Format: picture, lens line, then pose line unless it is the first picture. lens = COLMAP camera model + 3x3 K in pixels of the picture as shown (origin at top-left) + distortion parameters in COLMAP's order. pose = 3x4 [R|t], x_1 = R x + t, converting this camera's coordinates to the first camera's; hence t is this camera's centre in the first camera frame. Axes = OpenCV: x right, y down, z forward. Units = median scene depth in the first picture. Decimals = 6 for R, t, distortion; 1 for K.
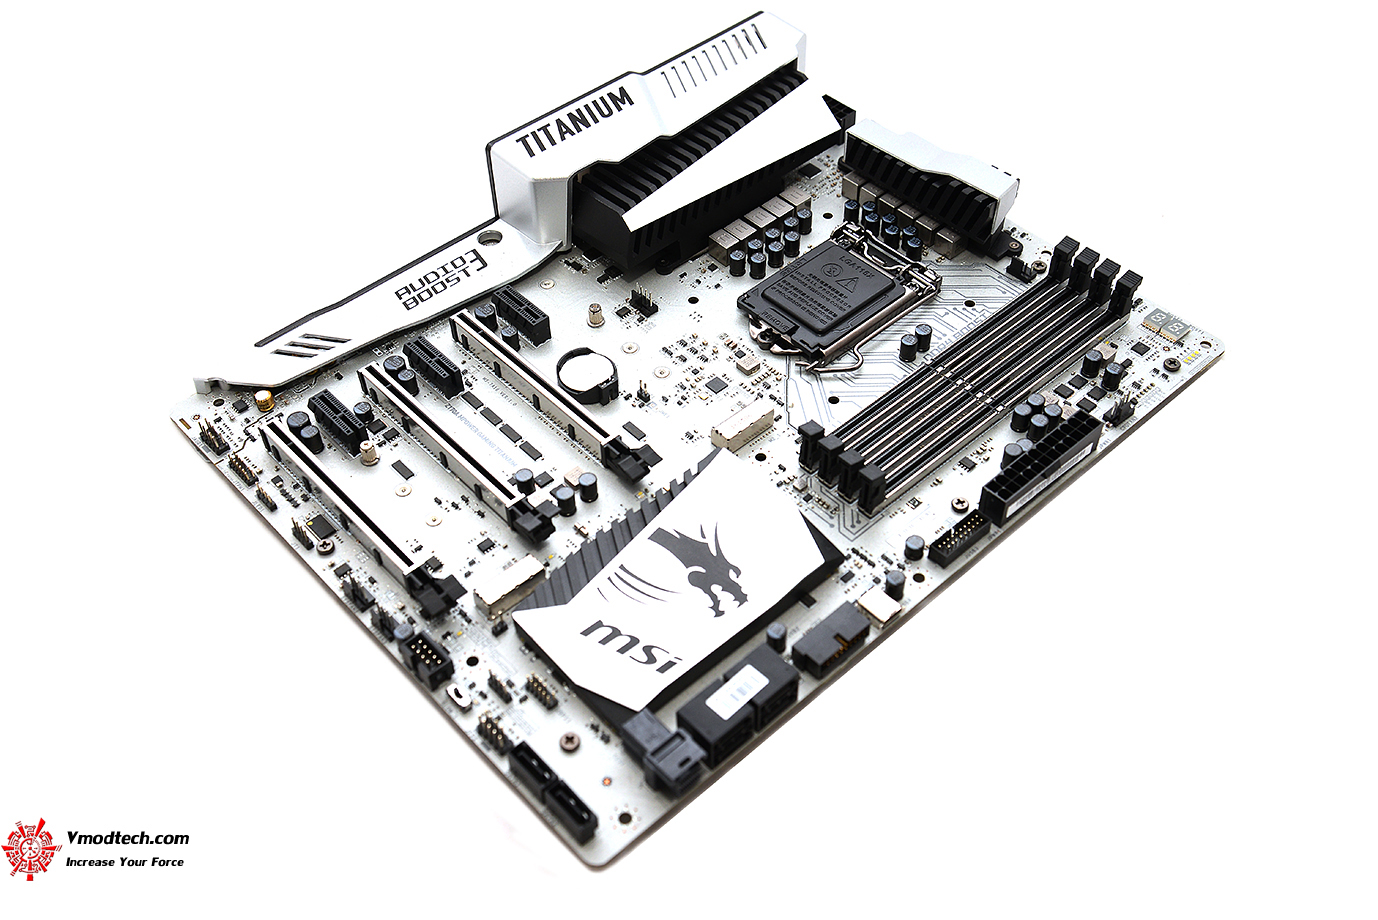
lens RADIAL K [[1422.0, 0, 689.0], [0, 1422.0, 460.0], [0, 0, 1]] dist [0.028891, 0.008738]
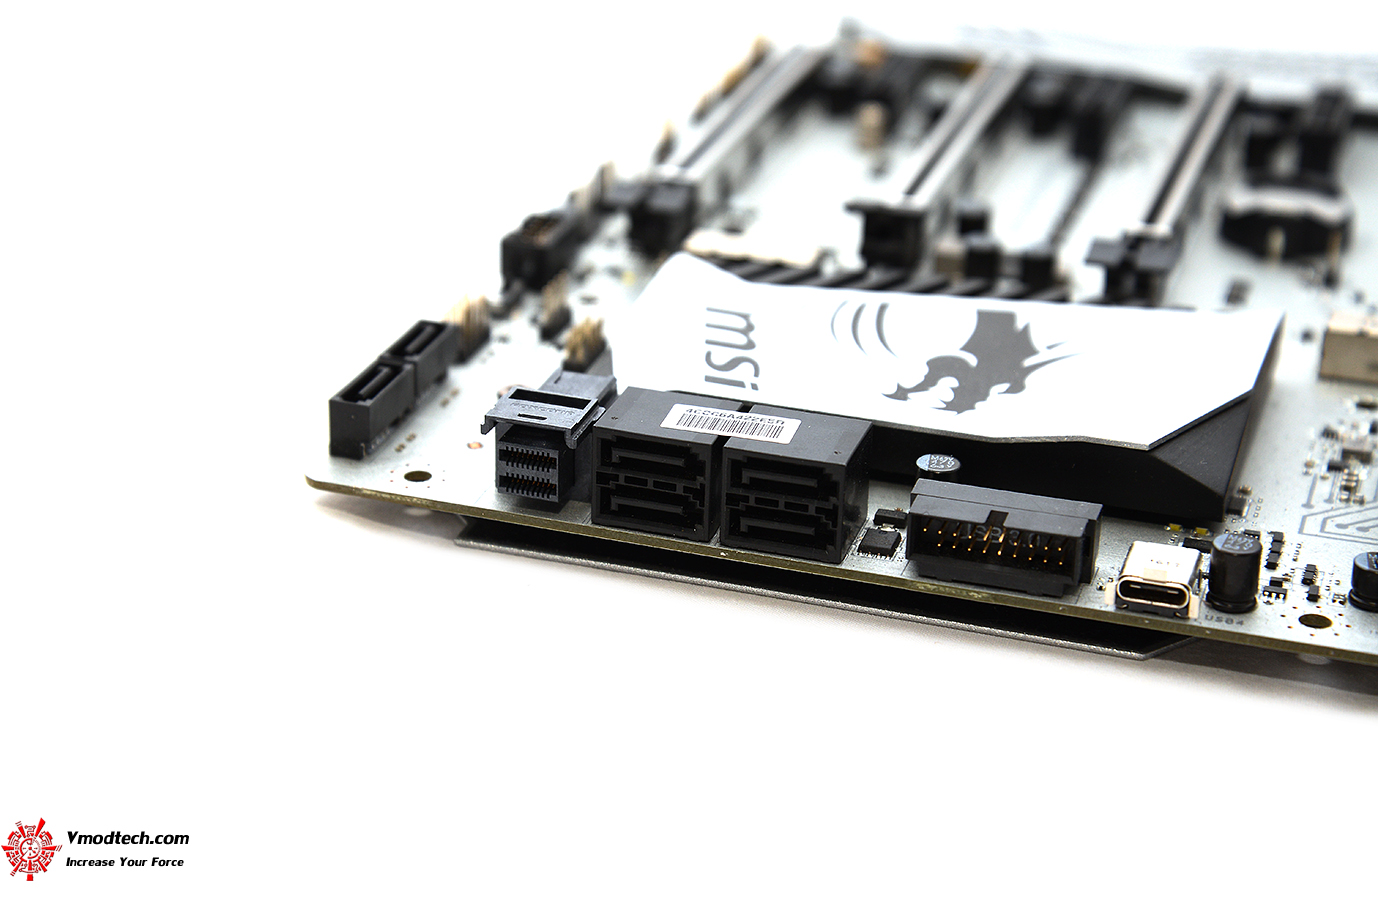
lens RADIAL K [[2734.8, 0, 689.0], [0, 2734.8, 460.0], [0, 0, 1]] dist [0.414357, 0.101545]
pose [[0.500423, 0.392984, -0.771453, 0.592971], [-0.660562, 0.749313, -0.046785, 0.181155], [0.559674, 0.533005, 0.634564, 0.343525]]
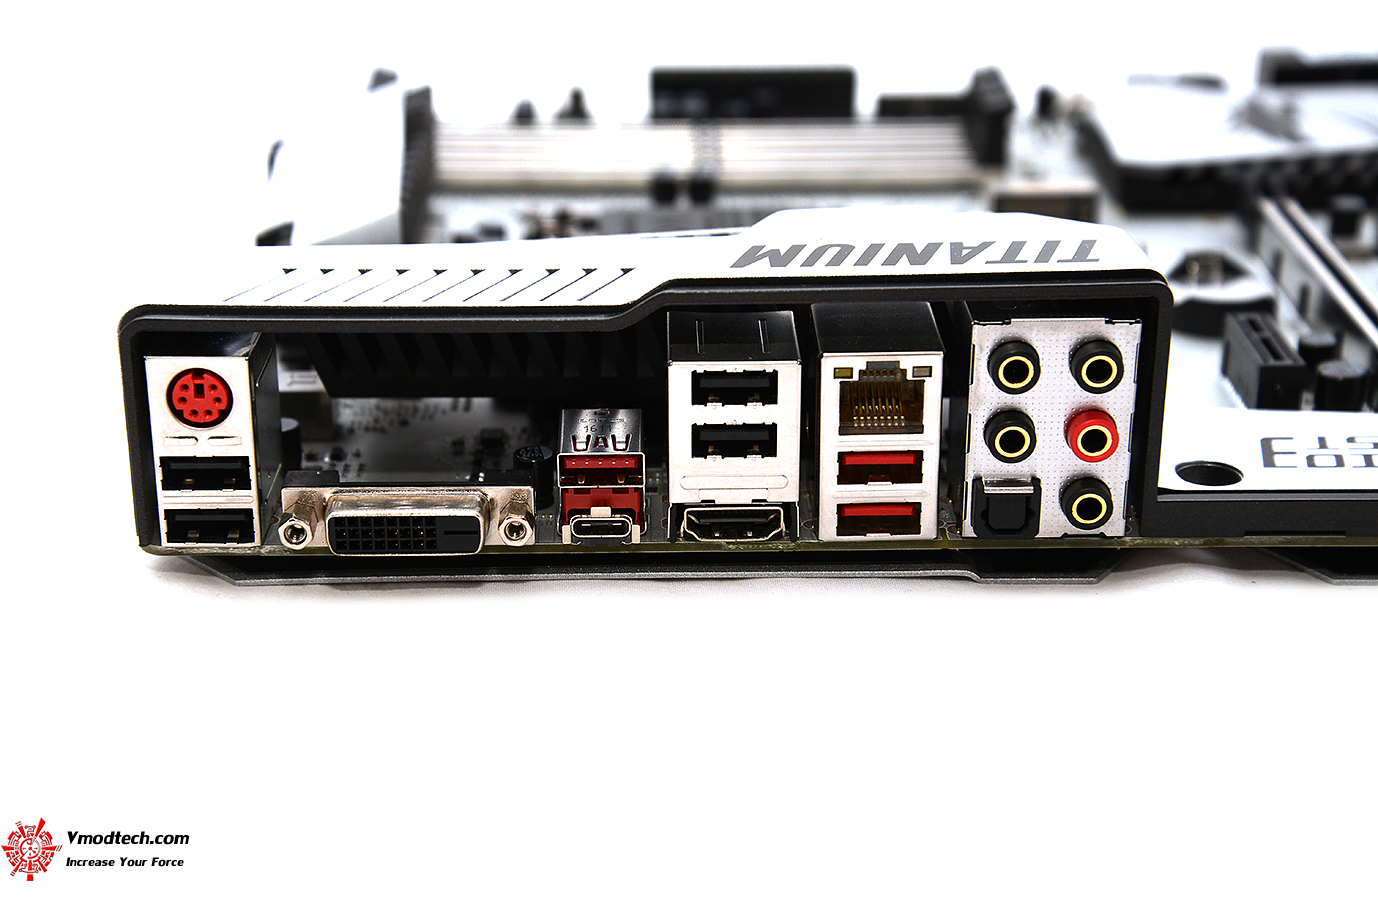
lens RADIAL K [[2370.2, 0, 689.0], [0, 2370.2, 460.0], [0, 0, 1]] dist [0.320367, 0.132367]
pose [[-0.758588, -0.241003, 0.605361, -0.475316], [0.494484, 0.392072, 0.775735, -0.816207], [-0.424300, 0.887805, -0.178249, 1.307237]]
